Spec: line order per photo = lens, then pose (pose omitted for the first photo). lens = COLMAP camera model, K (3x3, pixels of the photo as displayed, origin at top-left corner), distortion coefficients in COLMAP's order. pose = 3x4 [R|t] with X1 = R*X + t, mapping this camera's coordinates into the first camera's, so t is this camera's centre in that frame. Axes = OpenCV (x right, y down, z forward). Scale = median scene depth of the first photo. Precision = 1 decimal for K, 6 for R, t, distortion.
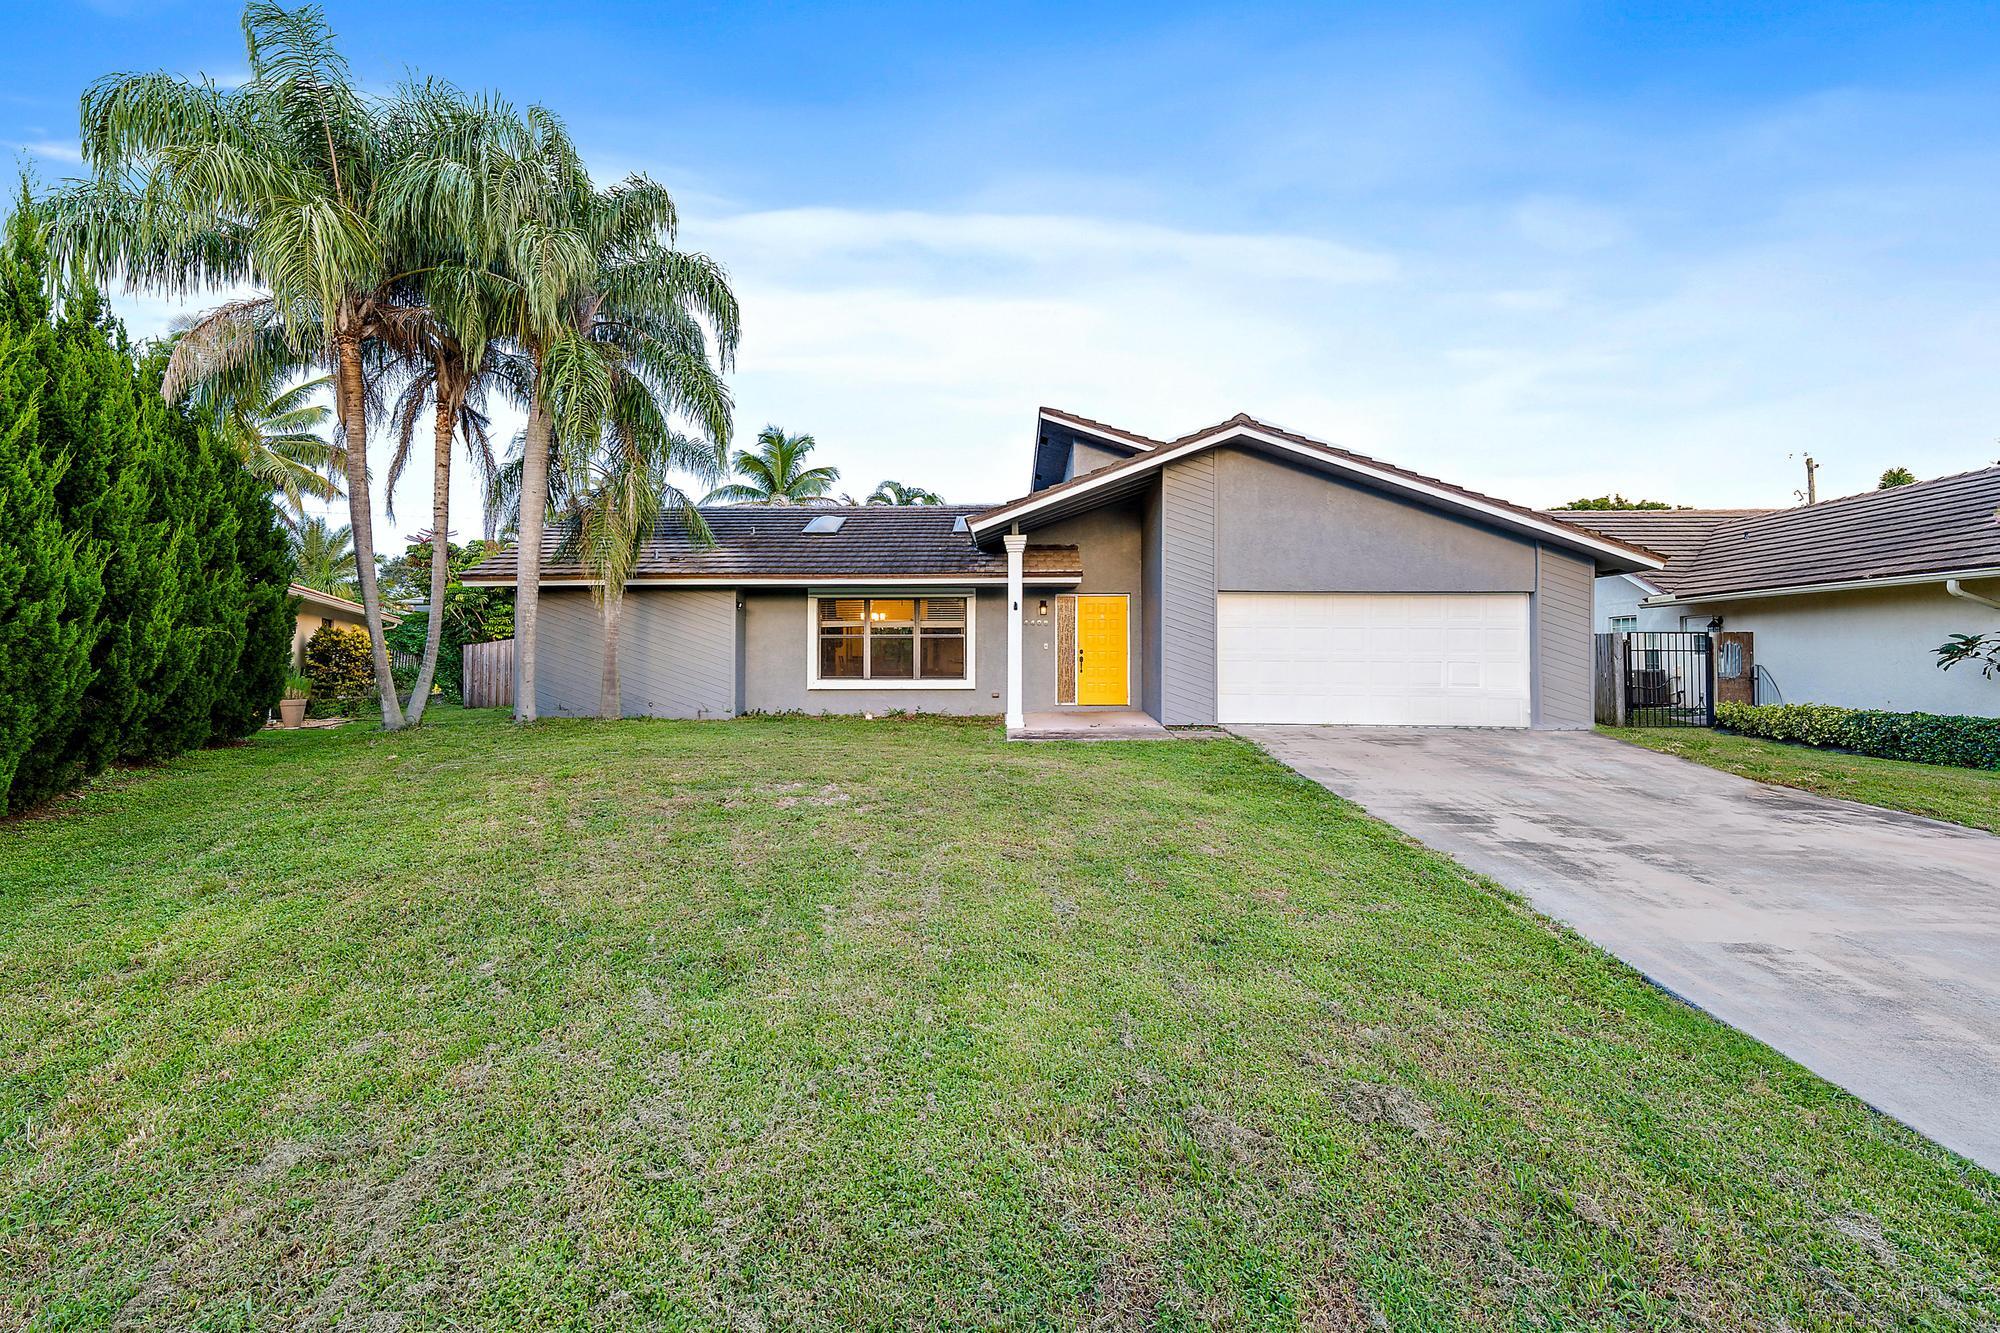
lens RADIAL K [[904.6, 0, 980.9], [0, 904.6, 660.4], [0, 0, 1]] dist [-0.003523, -0.001486]
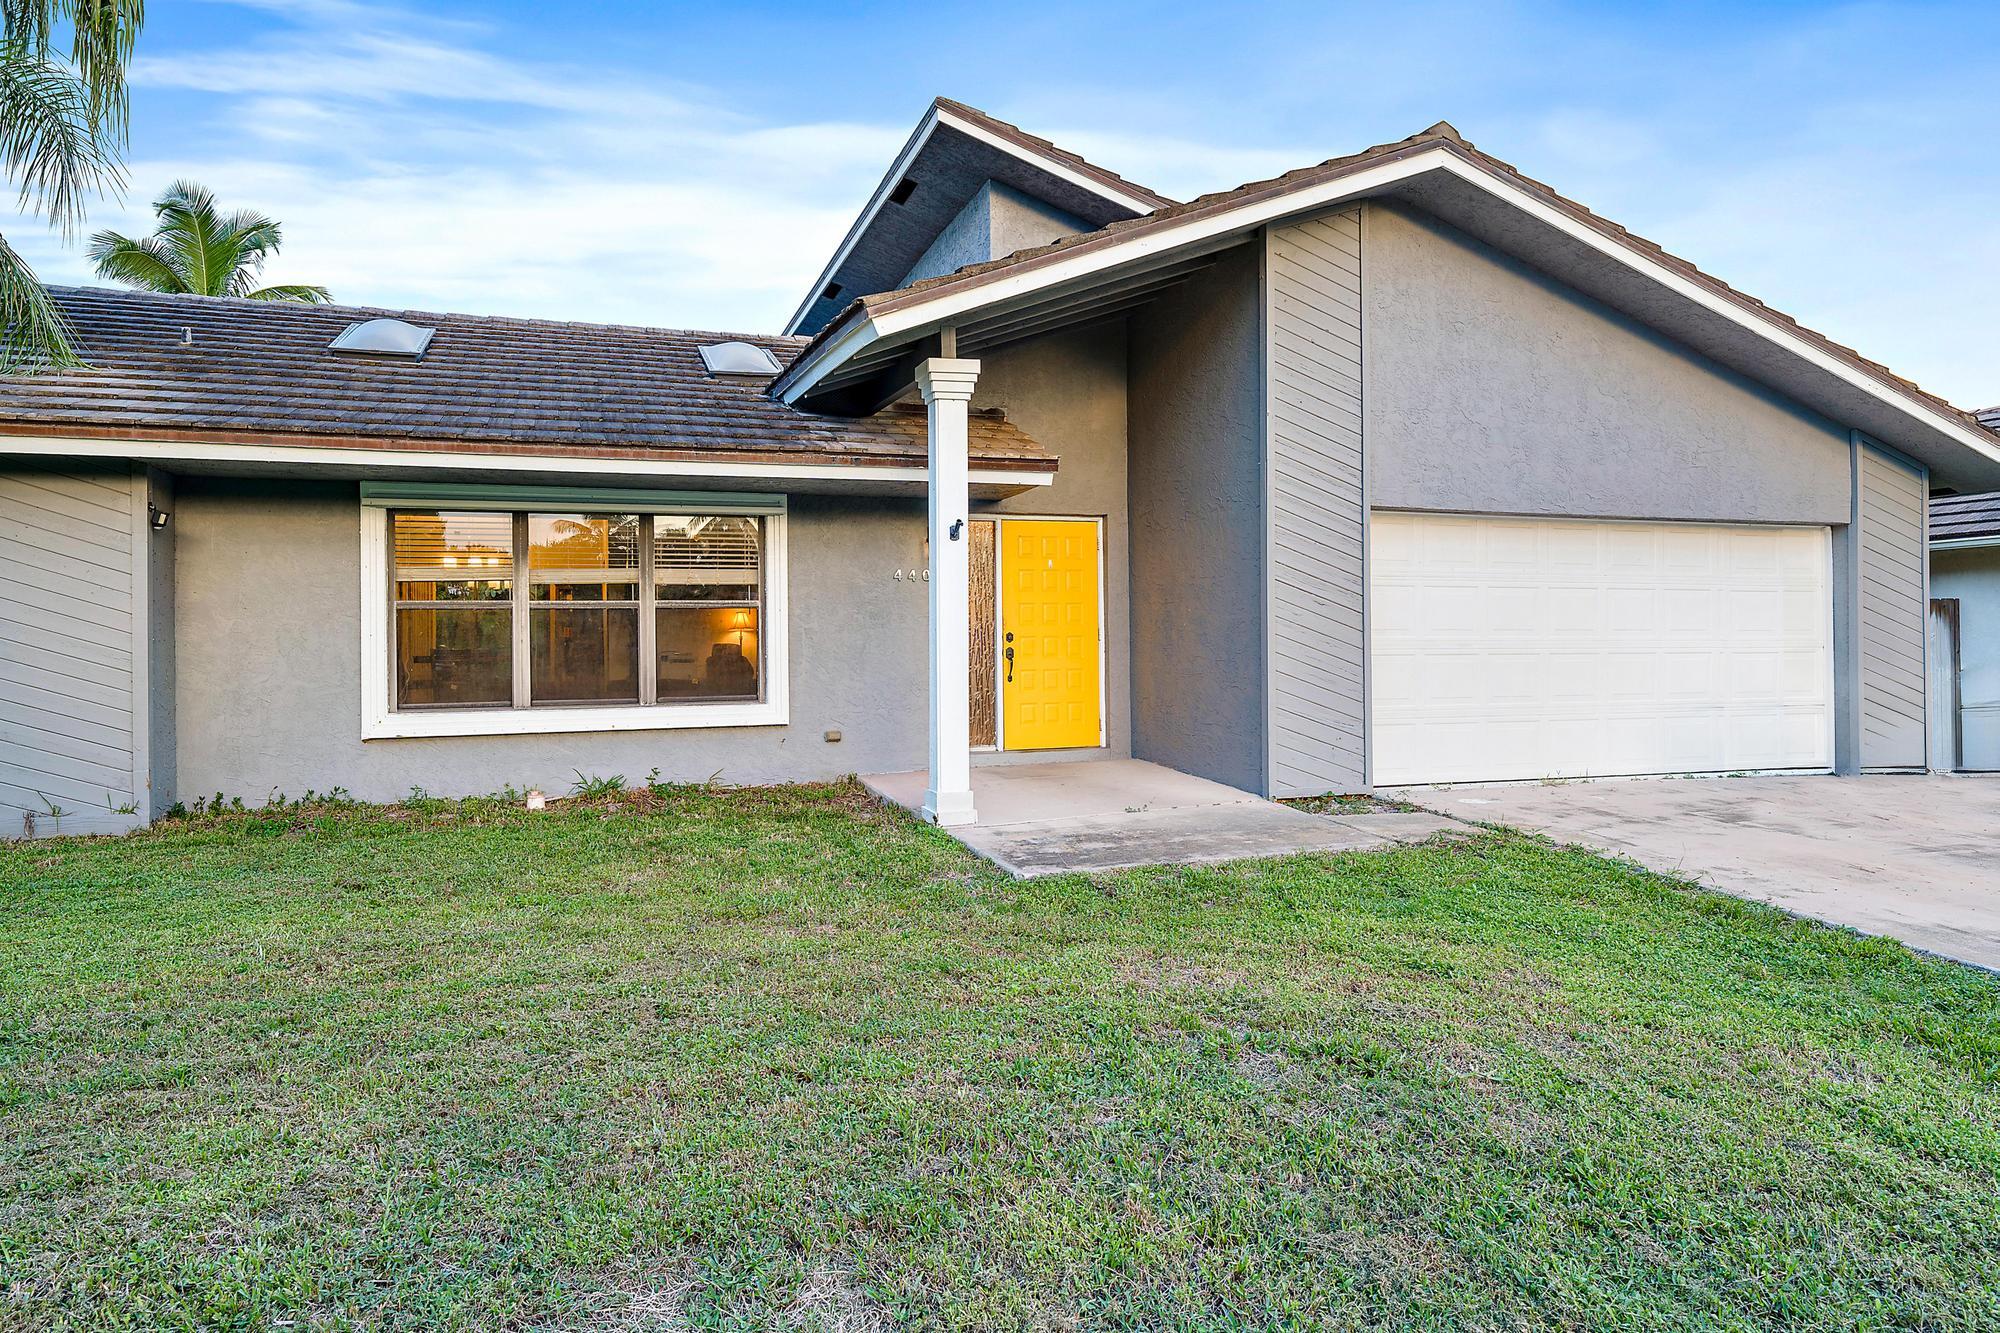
lens RADIAL K [[1248.7, 0, 999.4], [0, 1248.7, 649.0], [0, 0, 1]] dist [-0.006496, -0.001369]
pose [[0.932984, -0.011052, 0.359748, -0.132086], [0.008861, 0.999931, 0.007740, -0.008988], [-0.359809, -0.004033, 0.933017, 0.410294]]
